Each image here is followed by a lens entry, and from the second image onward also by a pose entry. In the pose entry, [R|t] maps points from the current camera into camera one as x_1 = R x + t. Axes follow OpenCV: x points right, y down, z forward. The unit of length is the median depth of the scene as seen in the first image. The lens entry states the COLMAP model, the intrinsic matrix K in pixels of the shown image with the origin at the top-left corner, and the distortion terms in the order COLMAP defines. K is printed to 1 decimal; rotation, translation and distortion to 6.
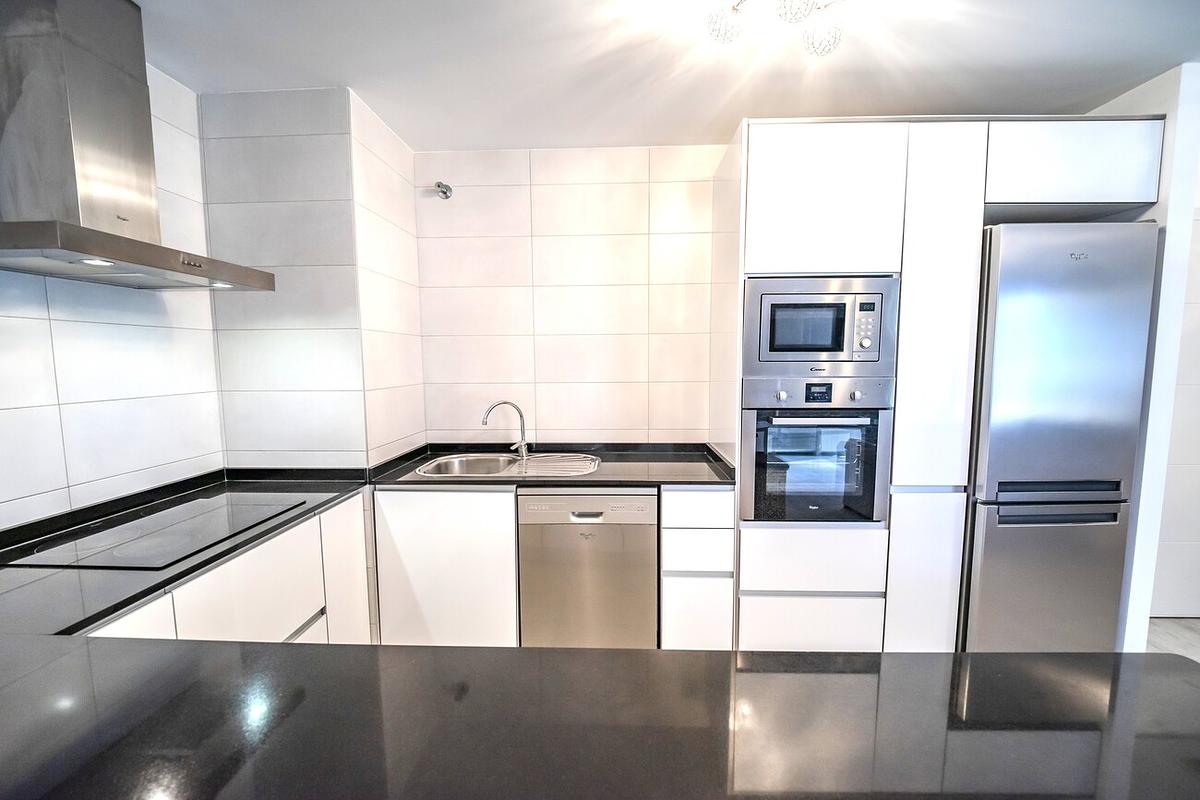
lens RADIAL K [[488.5, 0, 606.8], [0, 488.5, 402.7], [0, 0, 1]] dist [0.000971, -0.002957]
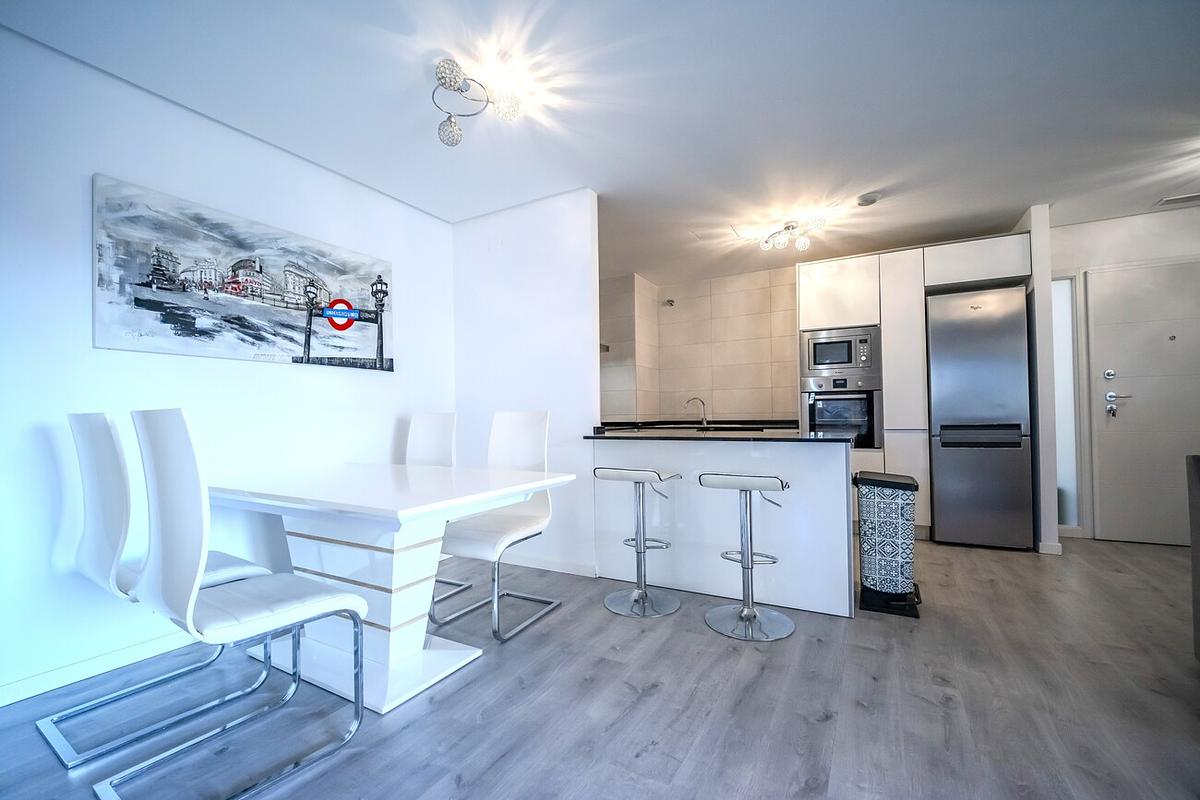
lens RADIAL K [[488.5, 0, 601.4], [0, 488.5, 408.3], [0, 0, 1]] dist [0.000971, -0.002957]
pose [[0.891108, -0.013085, -0.453602, 0.469834], [-0.033370, 0.994988, -0.094259, 0.313237], [0.452563, 0.099132, 0.886205, -1.284610]]
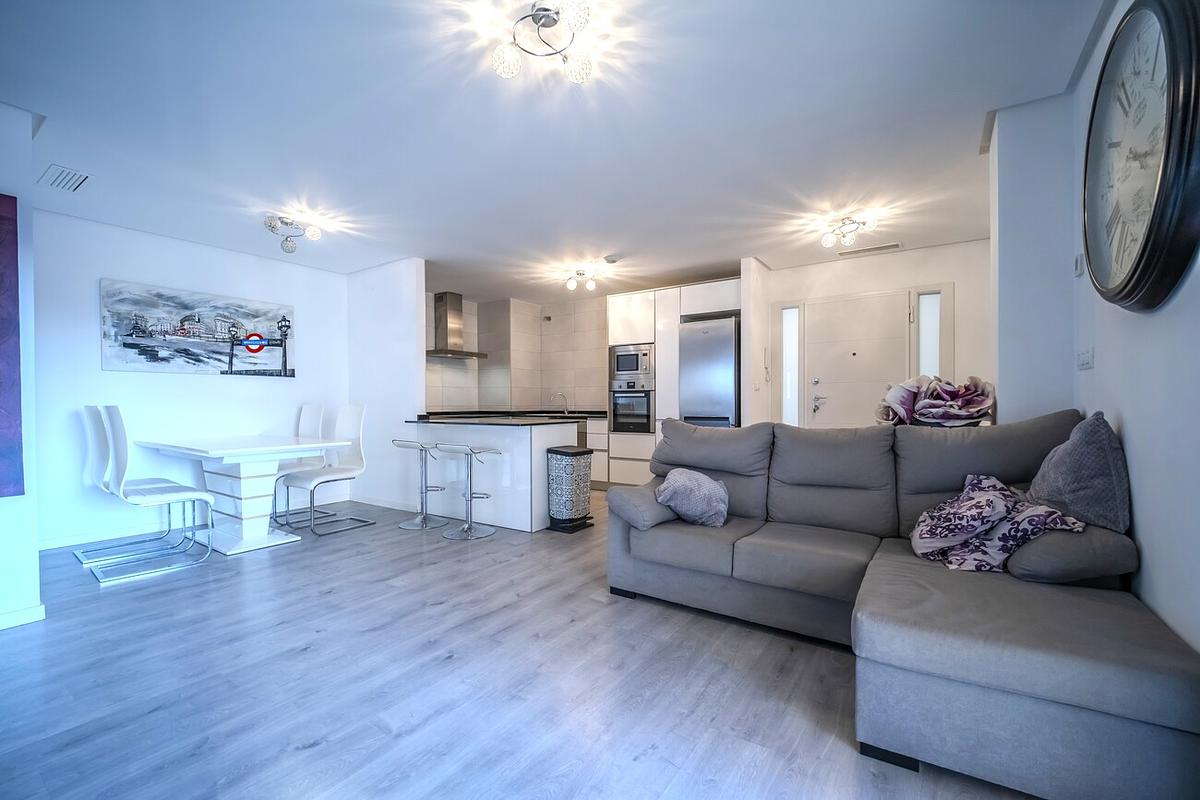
lens RADIAL K [[488.5, 0, 597.2], [0, 488.5, 407.8], [0, 0, 1]] dist [0.000971, -0.002957]
pose [[0.849431, 0.009326, -0.527617, 1.748327], [-0.051332, 0.996562, -0.065027, 0.301401], [0.525196, 0.082320, 0.846990, -1.469250]]
